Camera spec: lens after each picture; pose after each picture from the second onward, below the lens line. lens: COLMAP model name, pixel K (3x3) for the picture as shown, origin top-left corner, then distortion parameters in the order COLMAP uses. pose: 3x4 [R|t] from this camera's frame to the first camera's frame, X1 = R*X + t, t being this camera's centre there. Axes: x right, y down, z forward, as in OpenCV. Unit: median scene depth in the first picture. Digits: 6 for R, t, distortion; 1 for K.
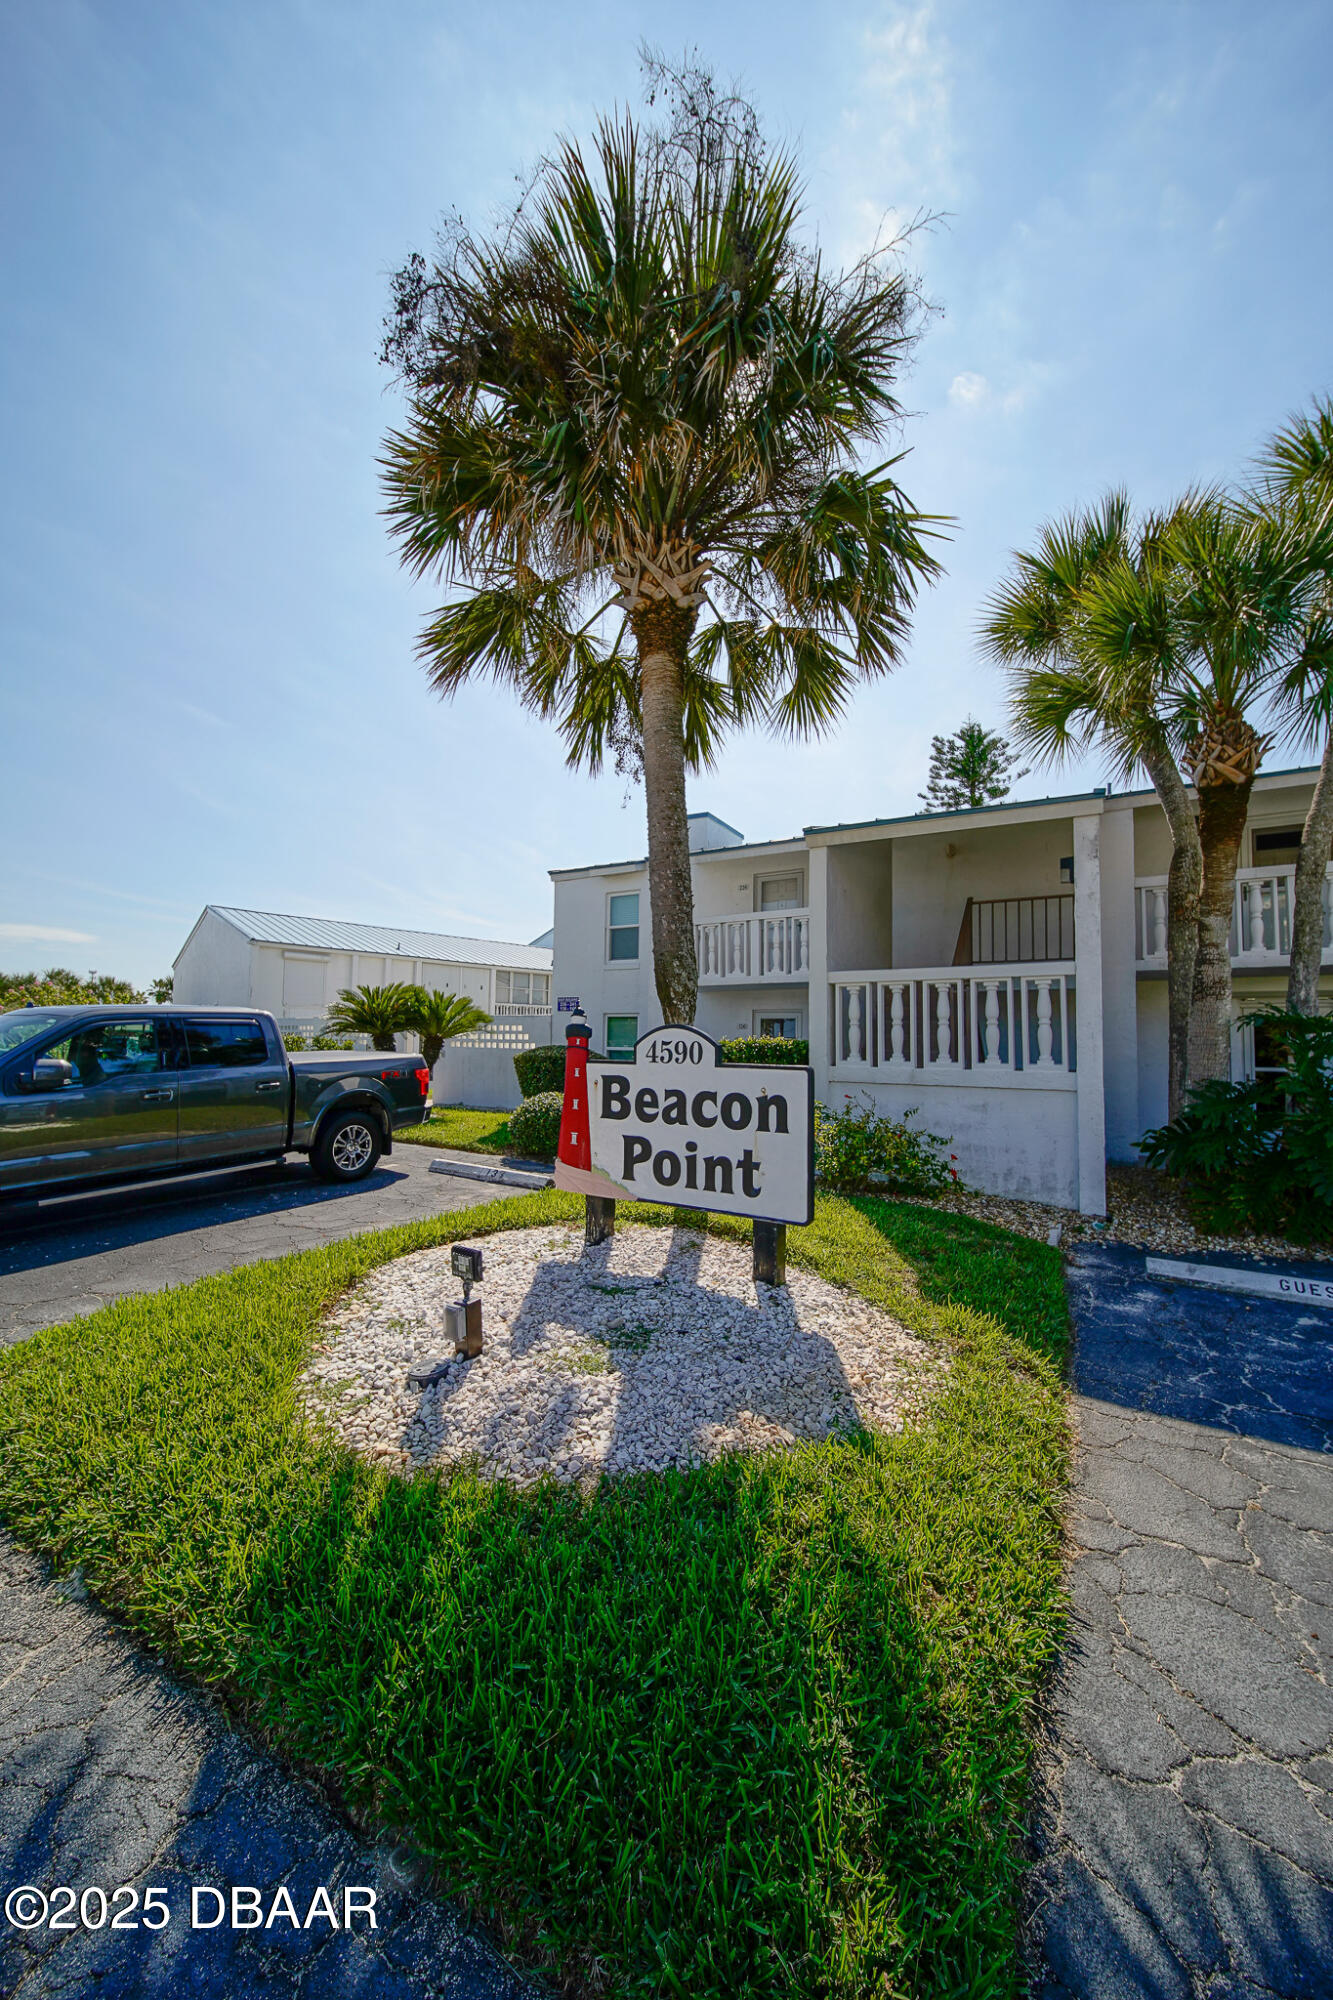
lens RADIAL K [[702.0, 0, 669.1], [0, 702.0, 1002.7], [0, 0, 1]] dist [-0.000128, -0.000847]
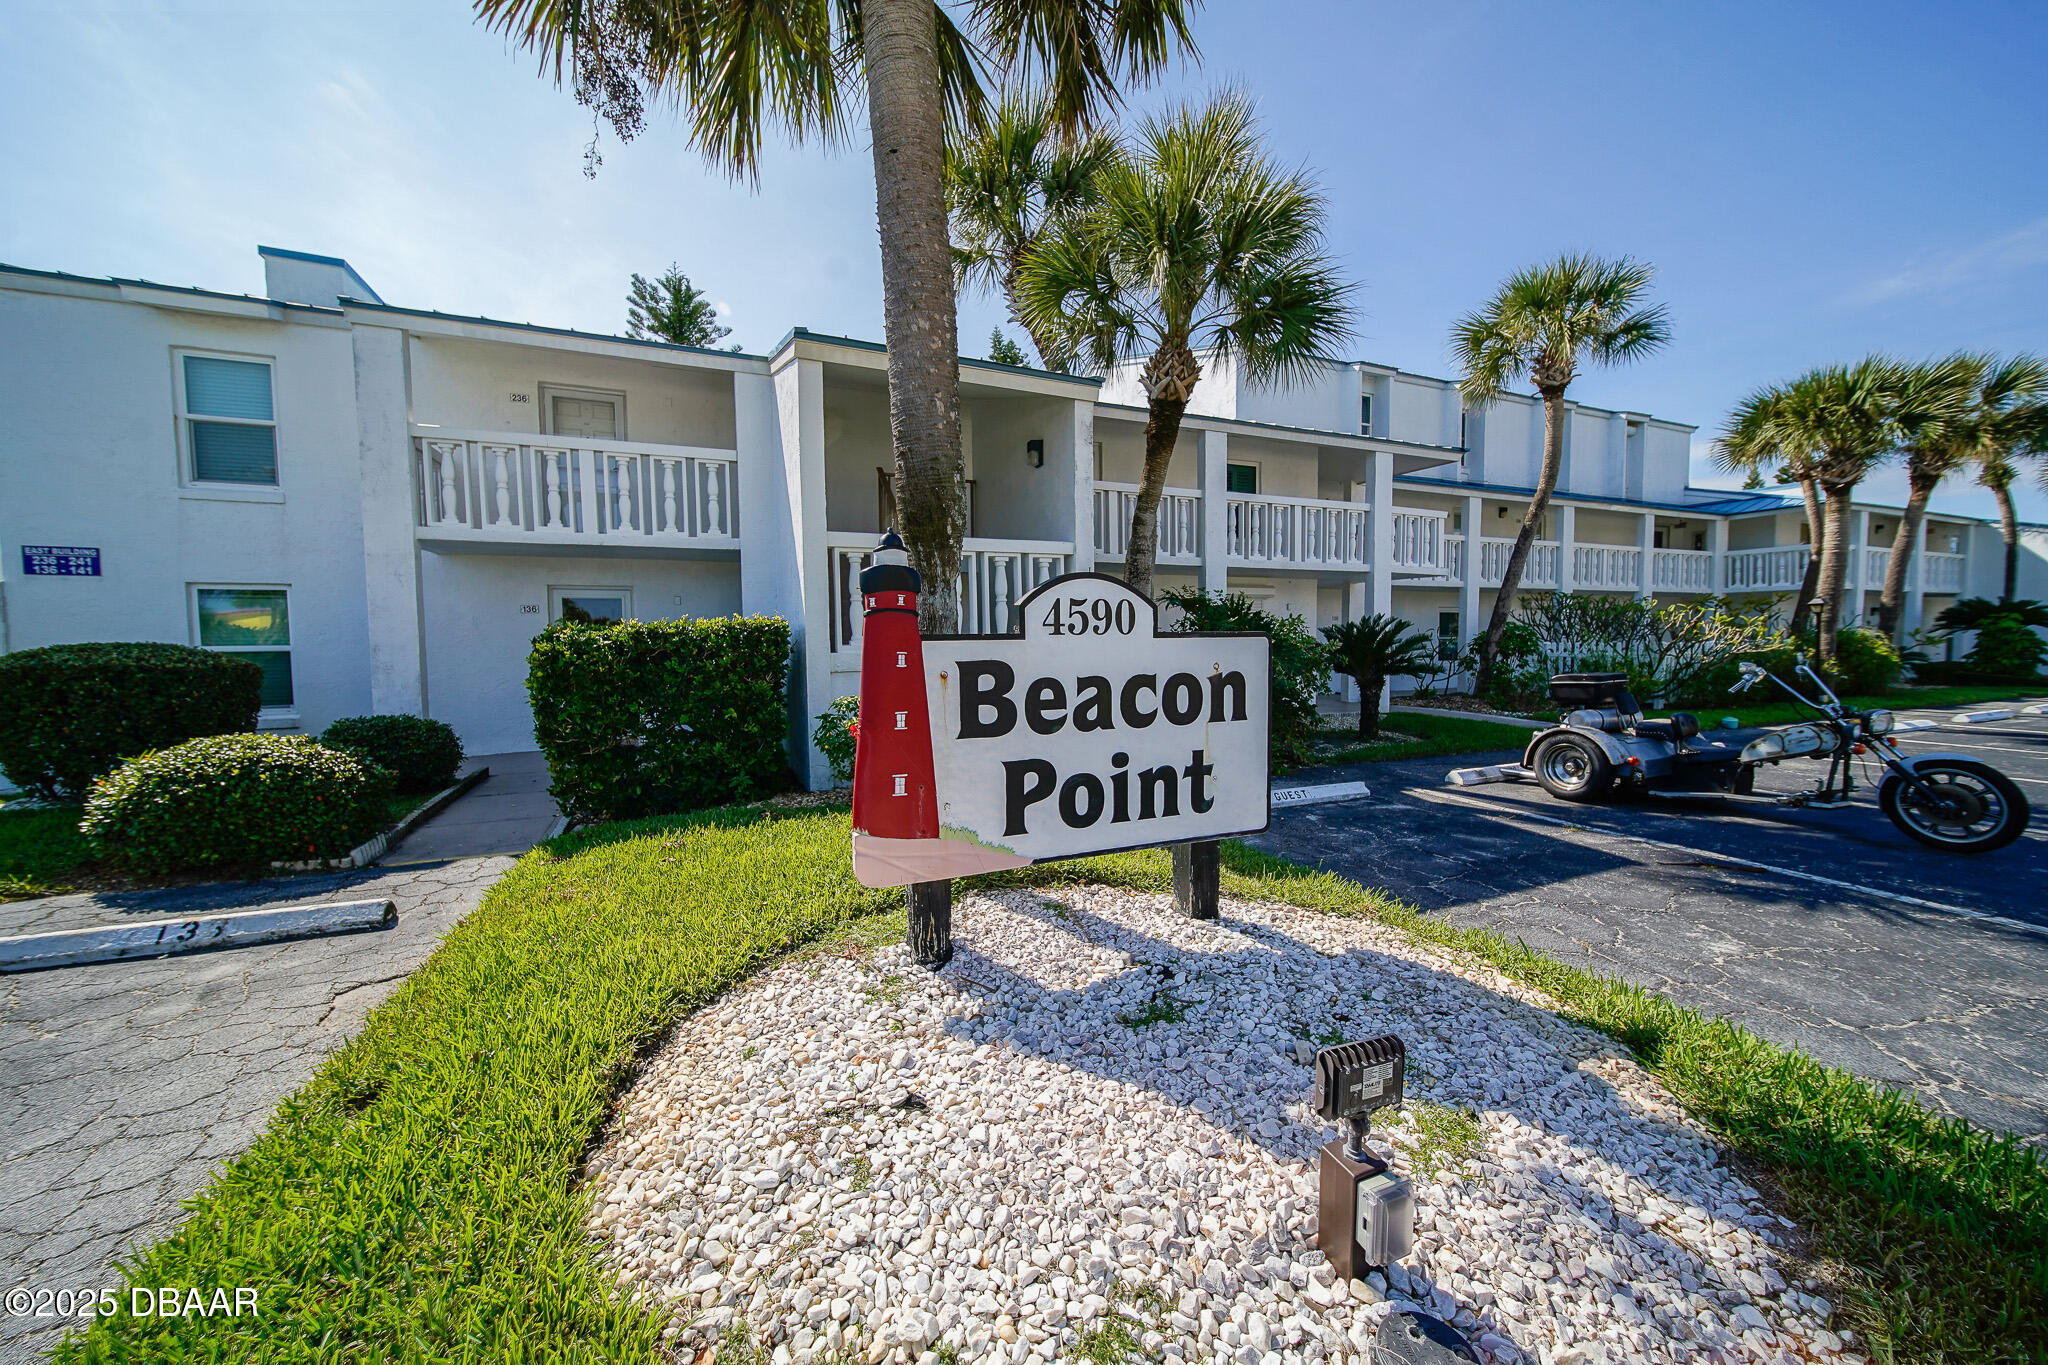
lens RADIAL K [[718.8, 0, 1015.8], [0, 718.8, 675.5], [0, 0, 1]] dist [-0.000128, -0.000847]
pose [[0.603026, -0.061333, 0.795360, -0.544009], [-0.025041, 0.995093, 0.095721, 0.062599], [-0.797328, -0.077639, 0.598531, 0.664675]]
